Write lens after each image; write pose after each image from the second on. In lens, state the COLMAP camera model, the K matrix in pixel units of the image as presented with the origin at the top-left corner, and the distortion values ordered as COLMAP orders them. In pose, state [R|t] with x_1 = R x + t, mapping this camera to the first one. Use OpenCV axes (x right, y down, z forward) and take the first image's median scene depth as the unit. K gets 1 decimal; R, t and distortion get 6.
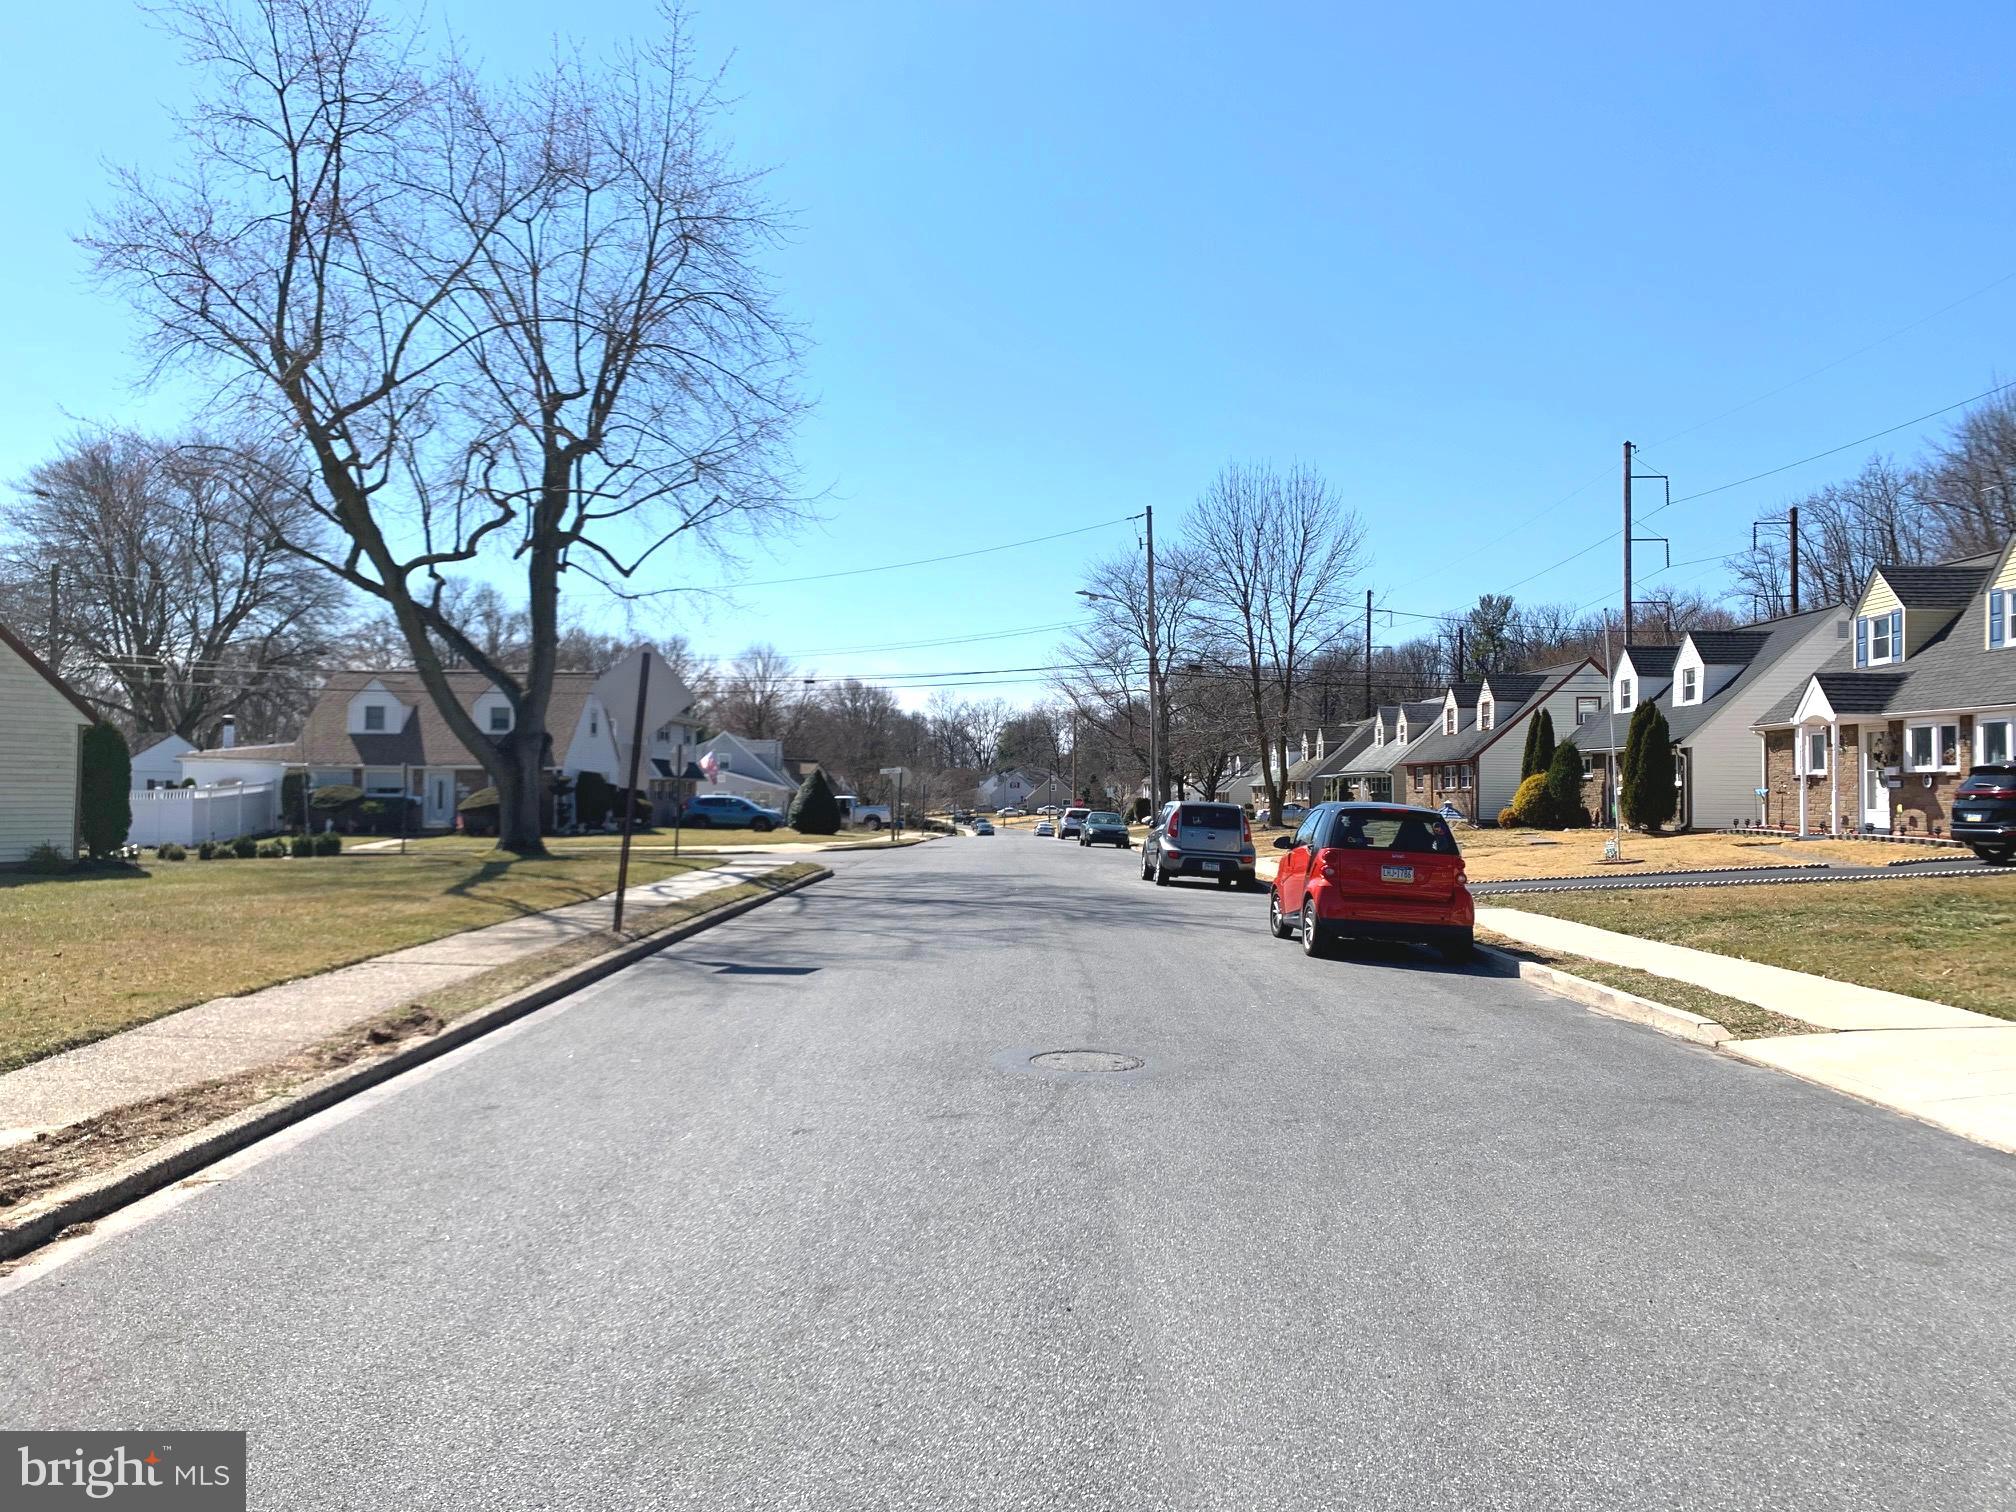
lens RADIAL K [[1600.2, 0, 1012.3], [0, 1600.2, 746.9], [0, 0, 1]] dist [0.063606, -0.073391]
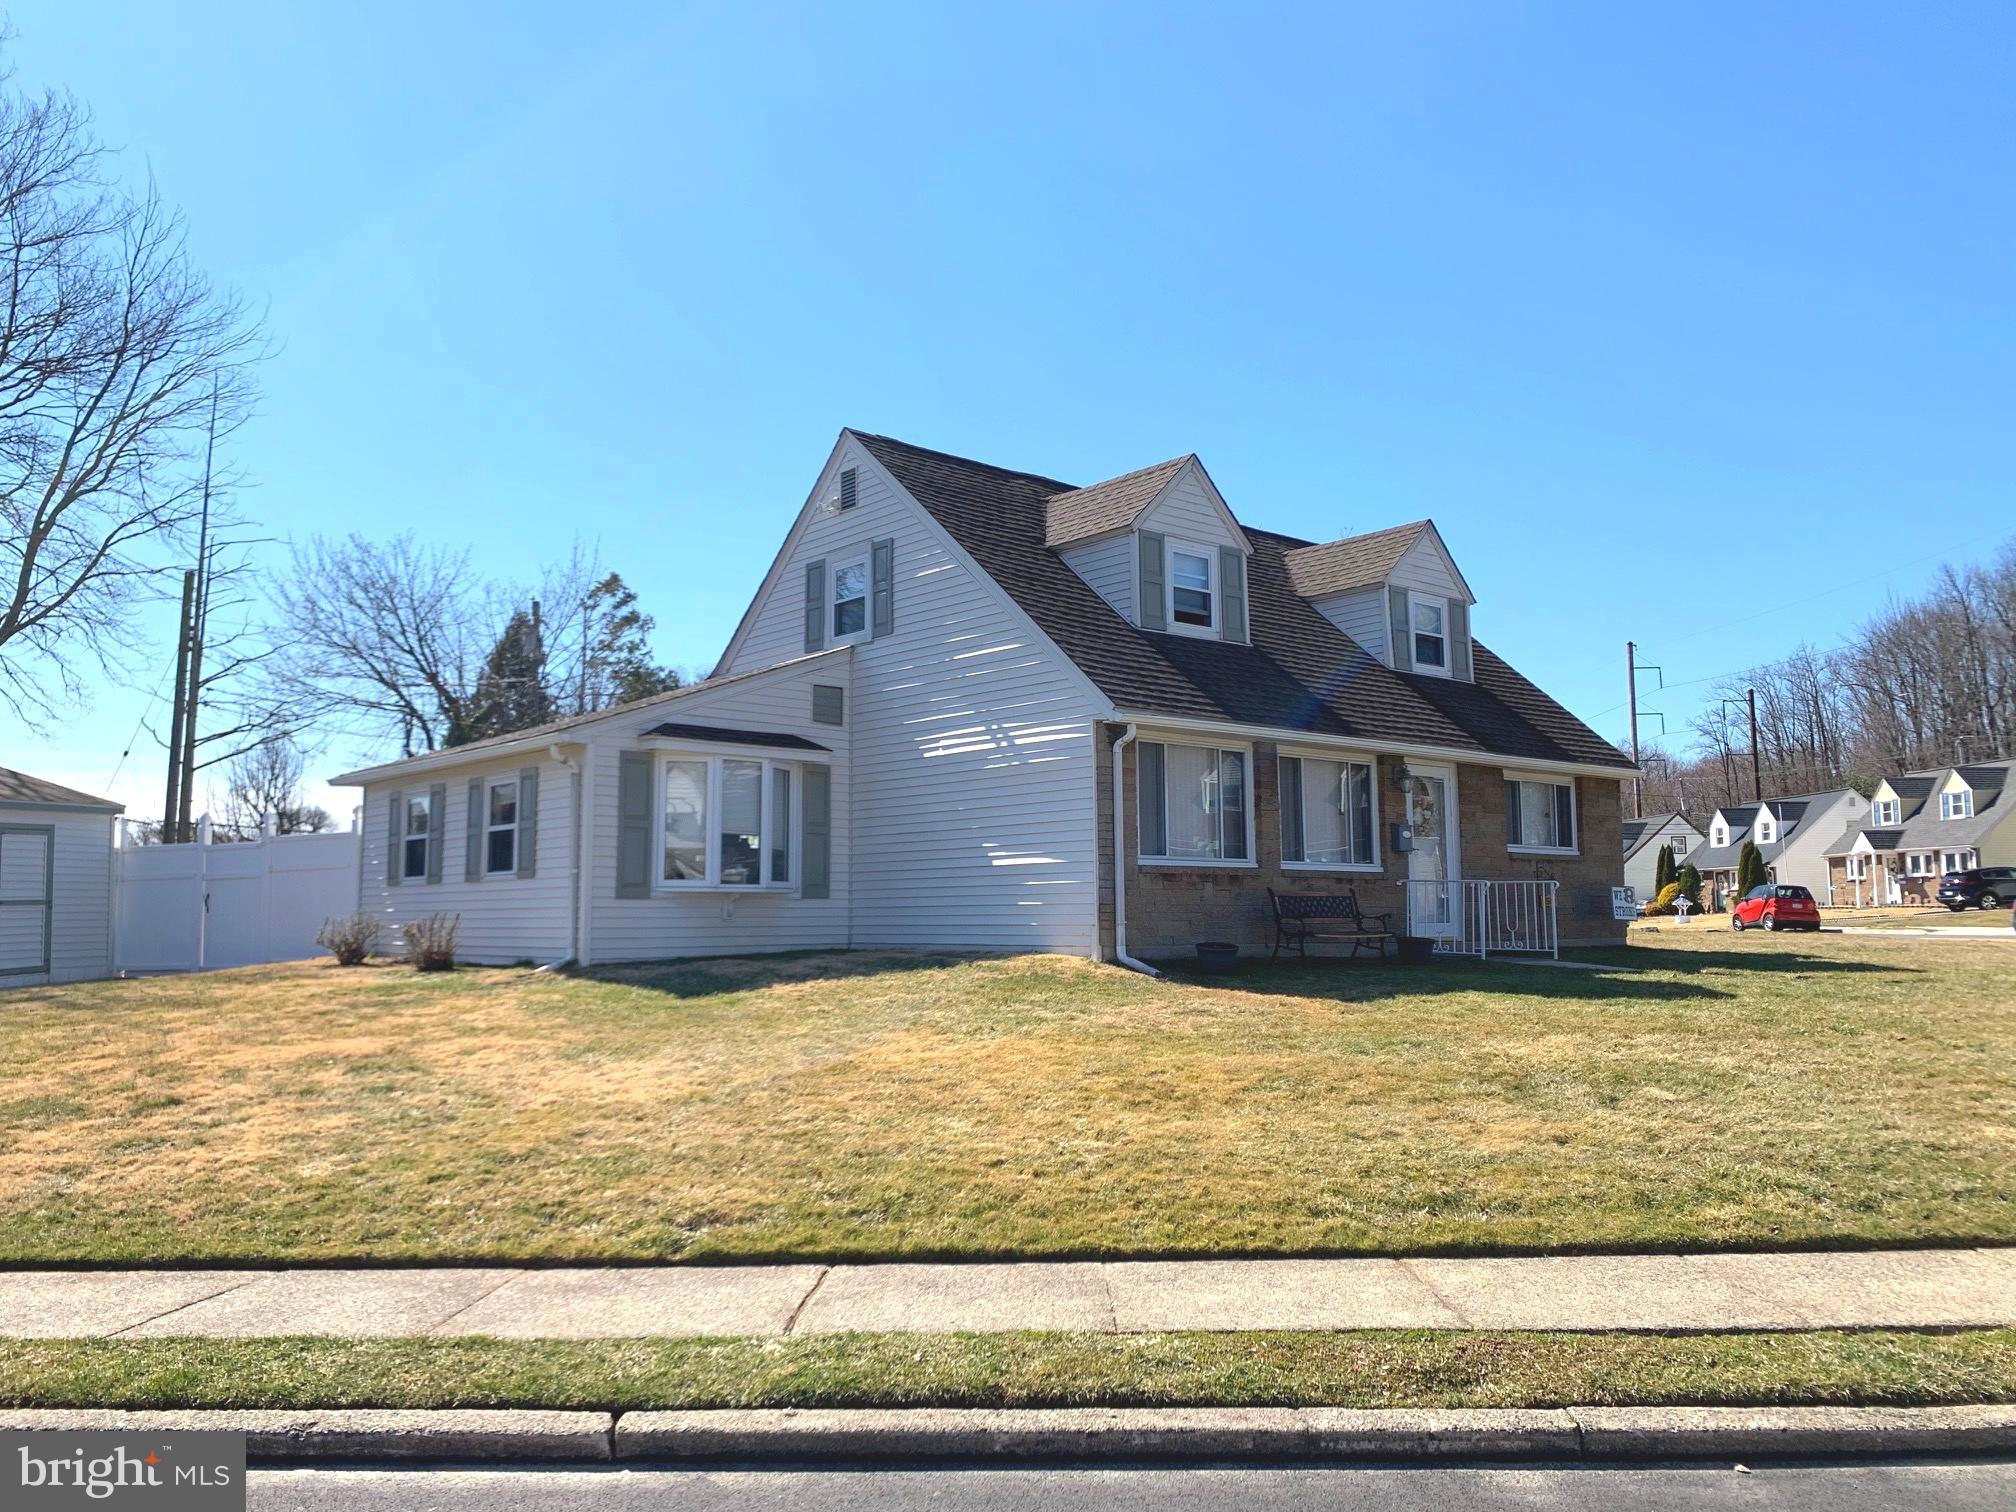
lens RADIAL K [[1600.2, 0, 1005.7], [0, 1600.2, 739.0], [0, 0, 1]] dist [0.063606, -0.073391]
pose [[0.998409, -0.008761, 0.055709, -0.715544], [0.013464, 0.996324, -0.084601, -0.000470], [-0.054763, 0.085217, 0.994856, -1.023718]]
